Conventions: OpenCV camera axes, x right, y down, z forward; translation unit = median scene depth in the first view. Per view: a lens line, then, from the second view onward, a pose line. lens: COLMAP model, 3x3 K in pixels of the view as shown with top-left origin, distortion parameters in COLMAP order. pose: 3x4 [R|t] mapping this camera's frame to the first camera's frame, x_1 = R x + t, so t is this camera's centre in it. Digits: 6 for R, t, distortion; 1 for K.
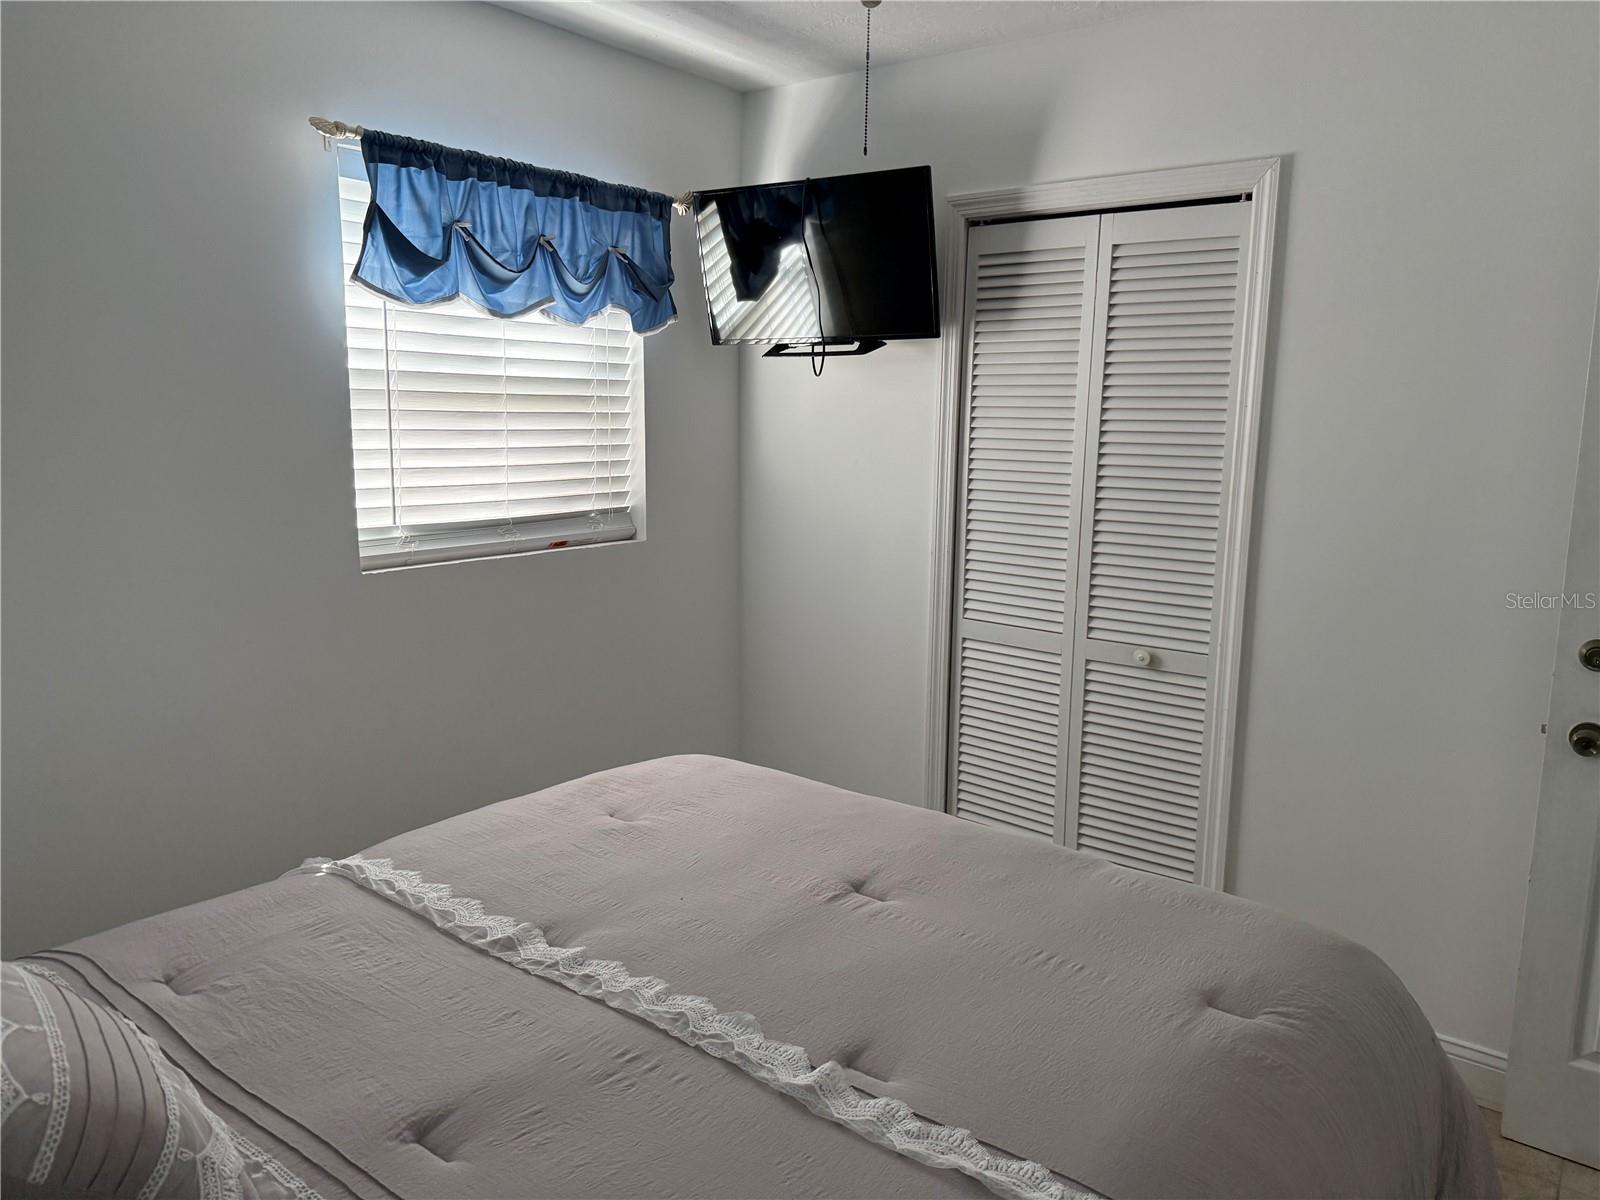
lens RADIAL K [[1107.9, 0, 800.2], [0, 1107.9, 601.8], [0, 0, 1]] dist [0.067587, -0.099639]
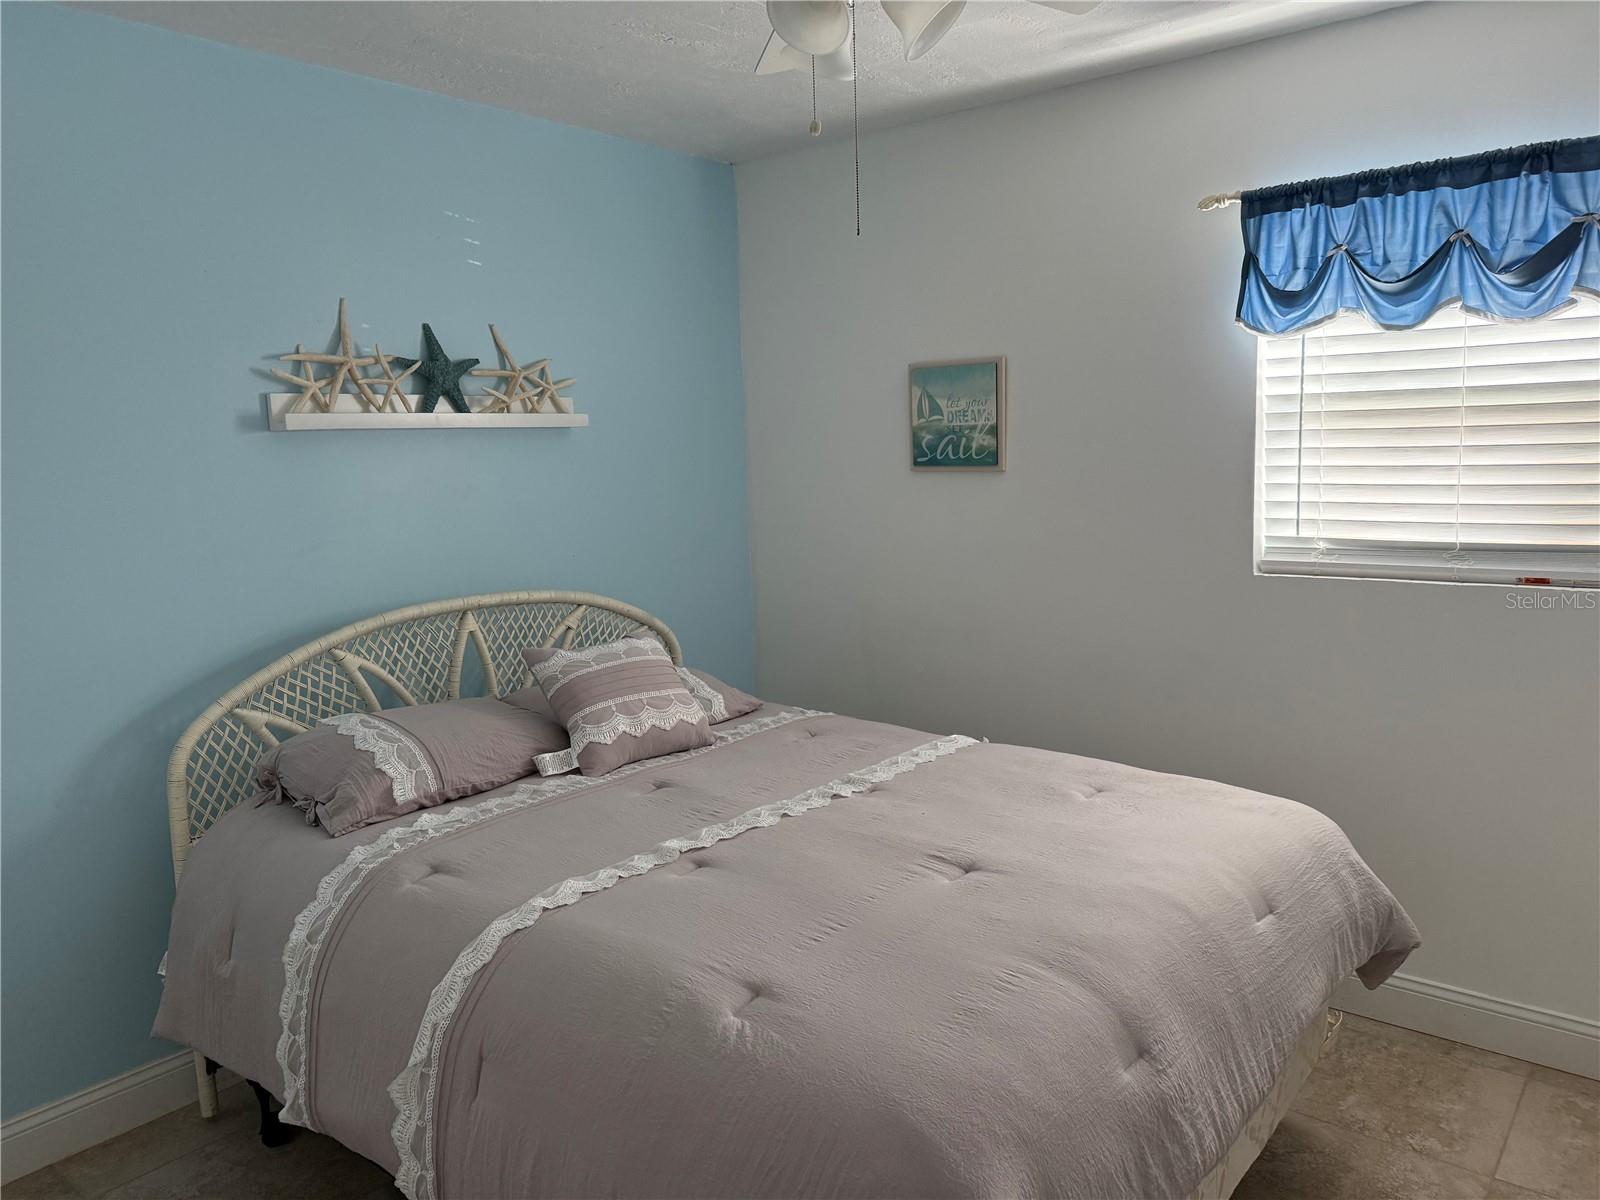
lens RADIAL K [[1107.9, 0, 800.2], [0, 1107.9, 601.8], [0, 0, 1]] dist [0.067587, -0.099639]
pose [[-0.042054, 0.125046, -0.991259, 0.771095], [-0.141826, 0.981343, 0.129812, -0.081385], [0.988998, 0.146046, -0.023535, 0.576049]]
